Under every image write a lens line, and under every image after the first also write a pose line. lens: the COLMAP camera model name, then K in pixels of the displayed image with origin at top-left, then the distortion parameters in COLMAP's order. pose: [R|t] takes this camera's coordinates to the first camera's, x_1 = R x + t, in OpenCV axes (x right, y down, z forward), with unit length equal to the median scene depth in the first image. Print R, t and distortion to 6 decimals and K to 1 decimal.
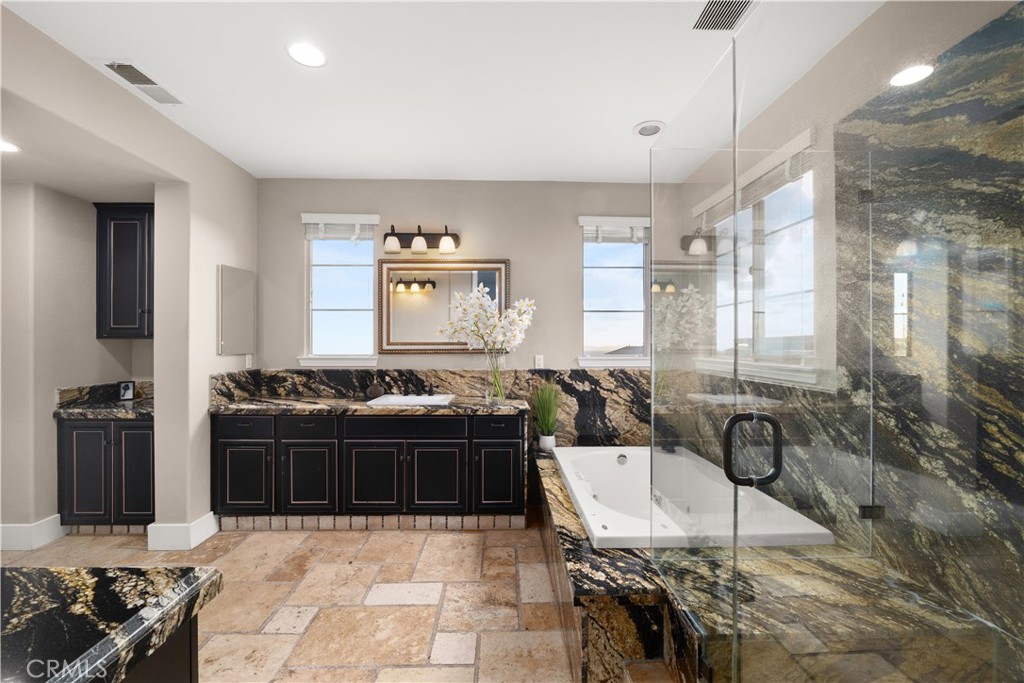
lens RADIAL K [[416.8, 0, 502.5], [0, 416.8, 340.7], [0, 0, 1]] dist [-0.009485, -0.000127]
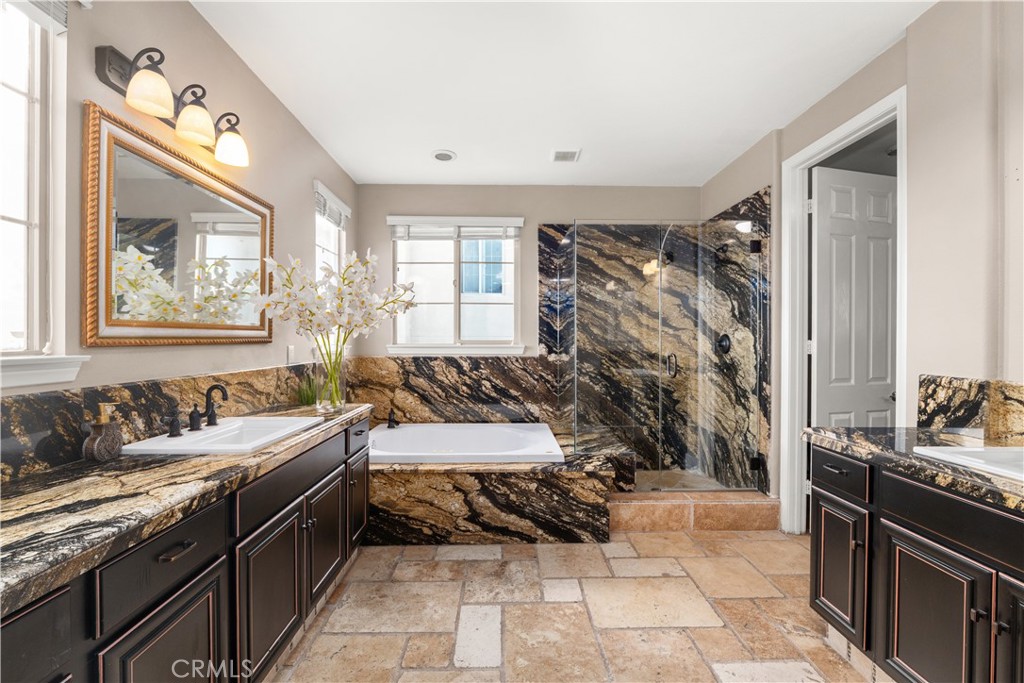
lens RADIAL K [[426.0, 0, 513.7], [0, 426.0, 343.5], [0, 0, 1]] dist [-0.008757, 0.000197]
pose [[-0.010793, -0.007978, 0.999910, -0.805829], [-0.002641, 0.999965, 0.007950, 0.027626], [-0.999938, -0.002555, -0.010814, 0.717175]]
